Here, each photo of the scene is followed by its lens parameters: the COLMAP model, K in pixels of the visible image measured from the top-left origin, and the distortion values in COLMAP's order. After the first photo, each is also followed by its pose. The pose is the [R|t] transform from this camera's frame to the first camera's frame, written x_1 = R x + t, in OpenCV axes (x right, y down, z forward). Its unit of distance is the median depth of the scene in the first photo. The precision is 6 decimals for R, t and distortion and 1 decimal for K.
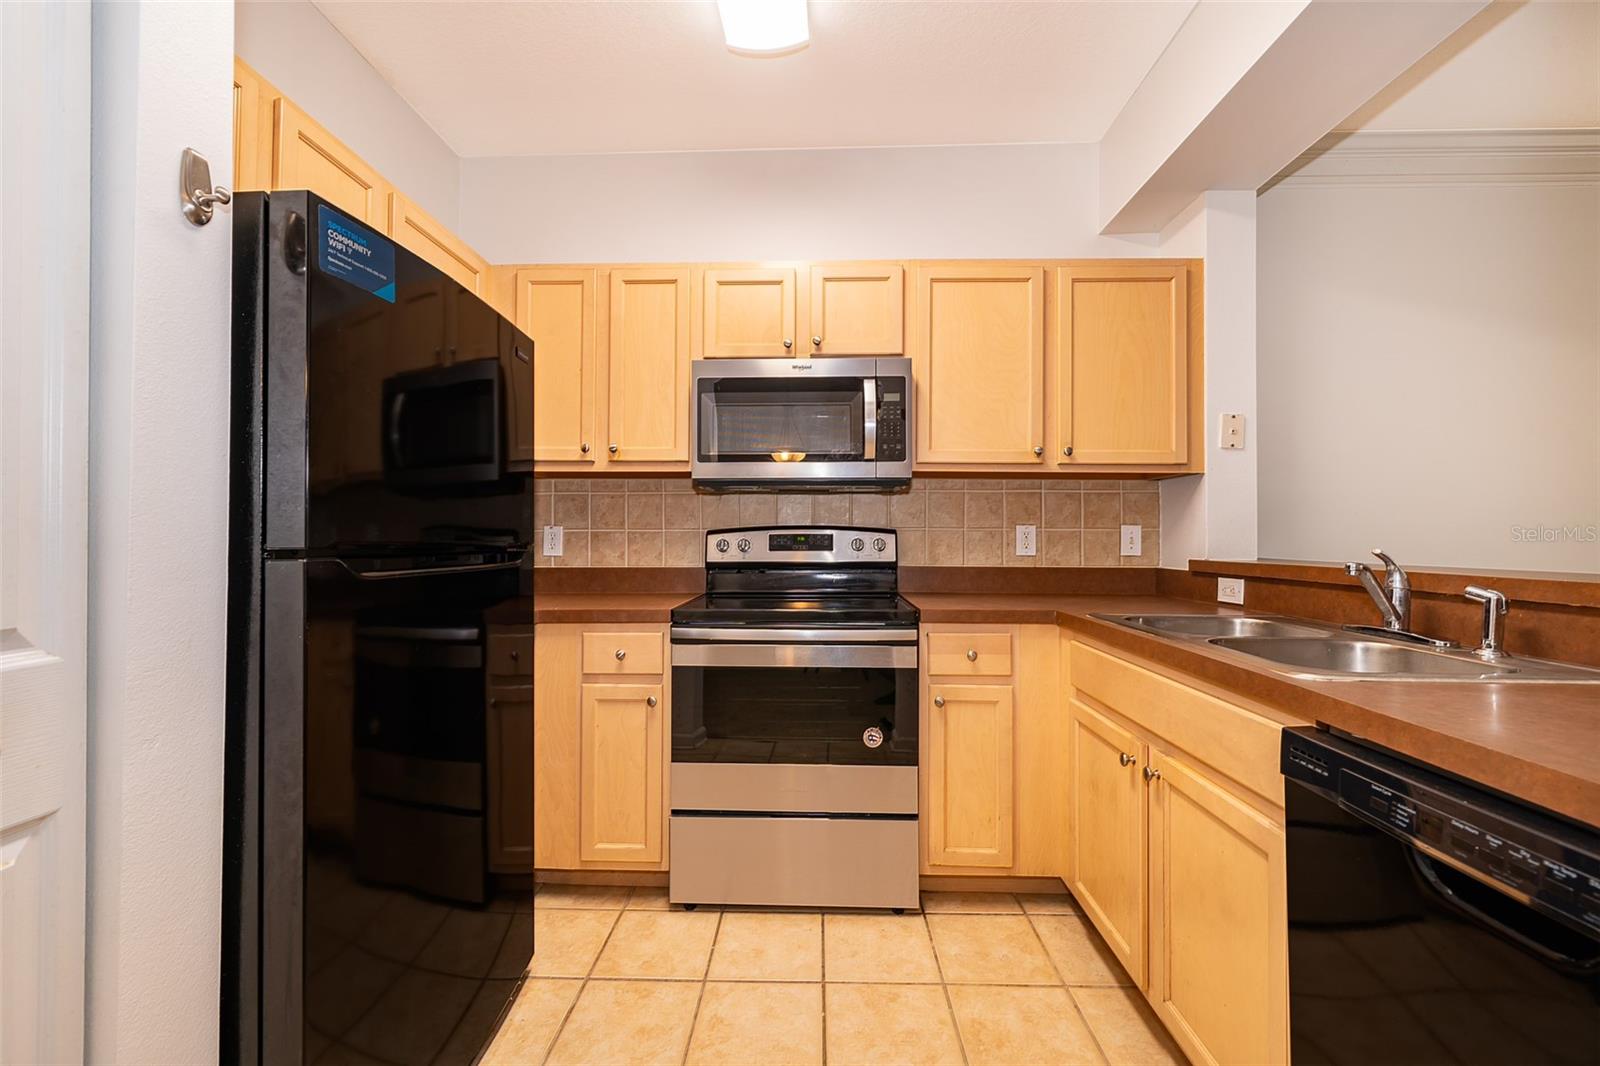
lens RADIAL K [[647.9, 0, 788.6], [0, 647.9, 527.6], [0, 0, 1]] dist [-0.001271, -0.000031]
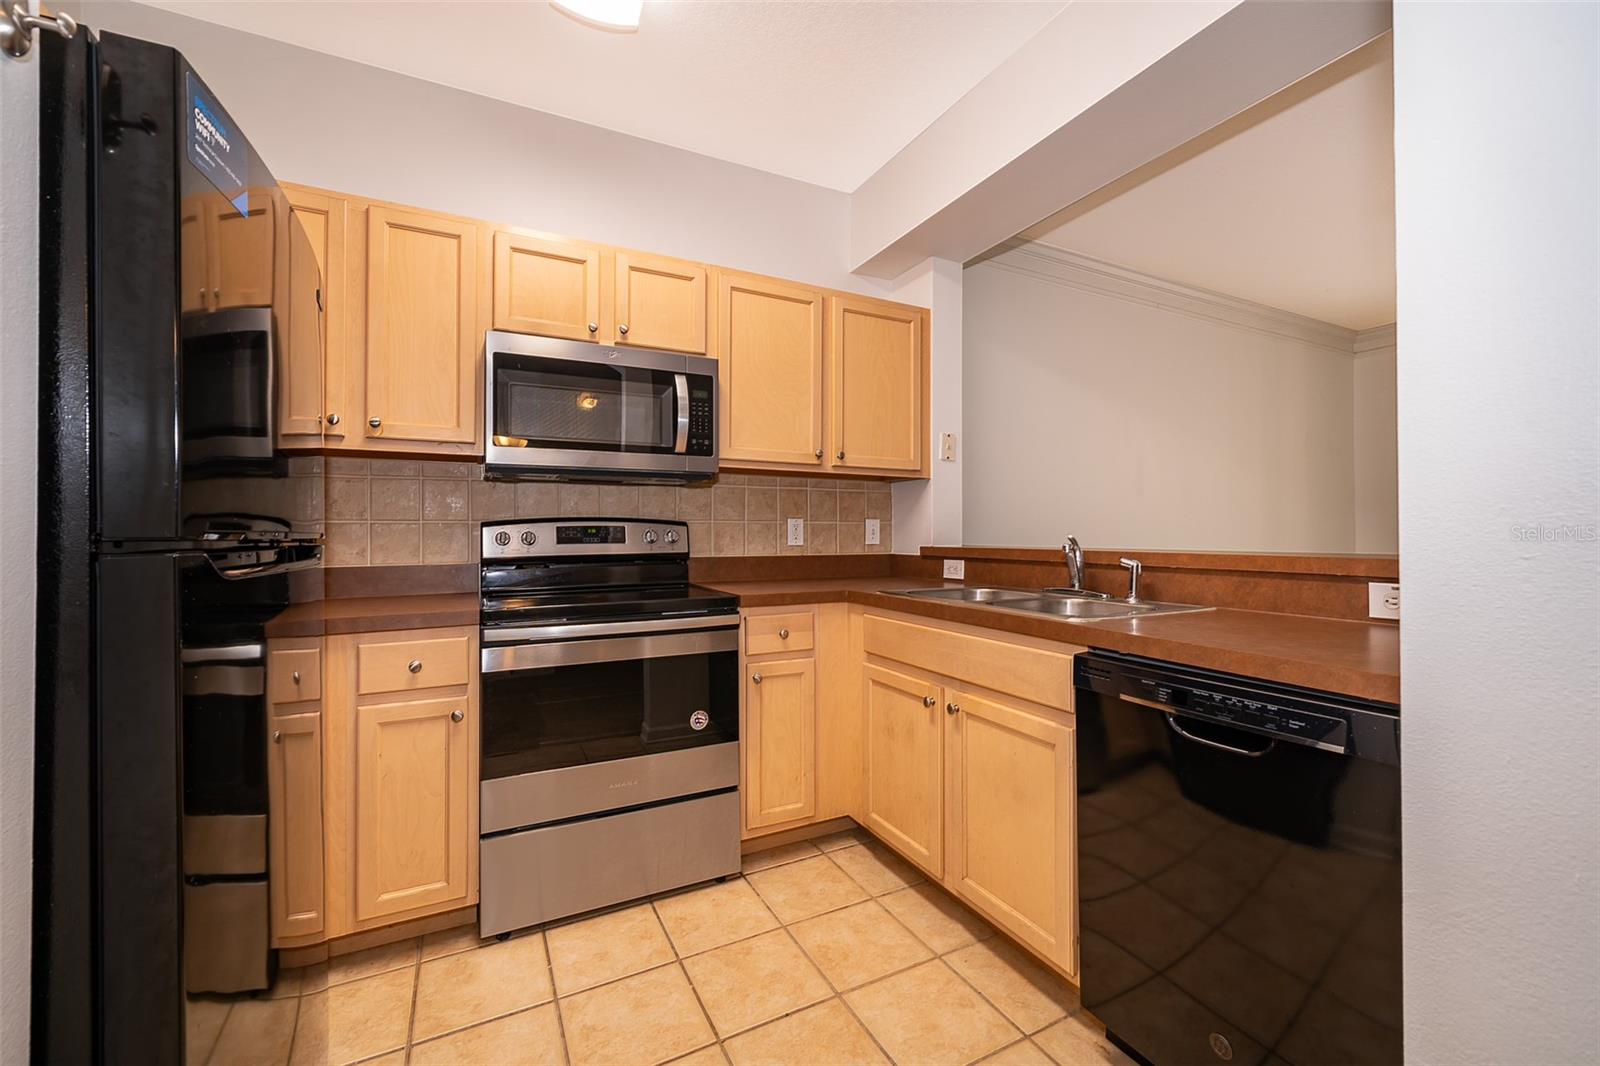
lens RADIAL K [[654.8, 0, 795.6], [0, 654.8, 526.4], [0, 0, 1]] dist [-0.000295, 0.000008]
pose [[0.873370, 0.001032, 0.487057, -0.233633], [-0.003576, 0.999984, 0.004293, 0.006253], [-0.487045, -0.005491, 0.873360, 0.004221]]
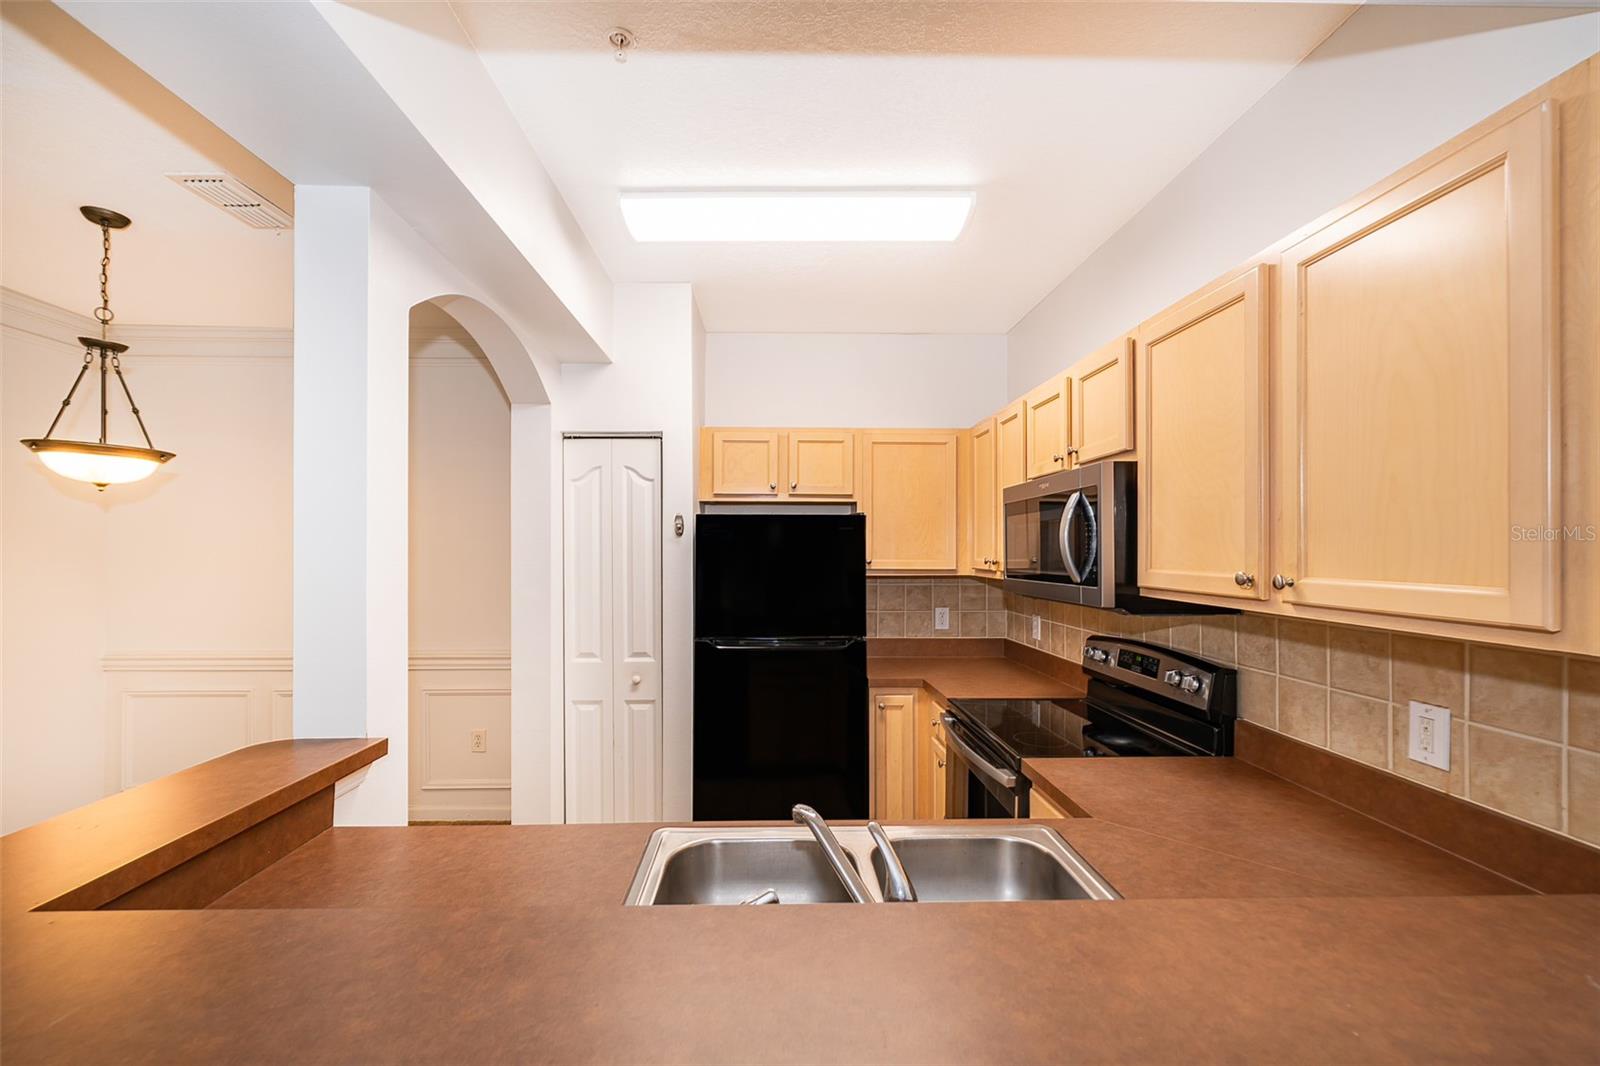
lens RADIAL K [[630.8, 0, 801.7], [0, 630.8, 548.7], [0, 0, 1]] dist [0.001227, 0.000239]
pose [[0.091662, -0.009510, -0.995745, 1.008883], [0.018622, 0.999796, -0.007835, -0.161816], [0.995616, -0.017825, 0.091820, 0.578824]]
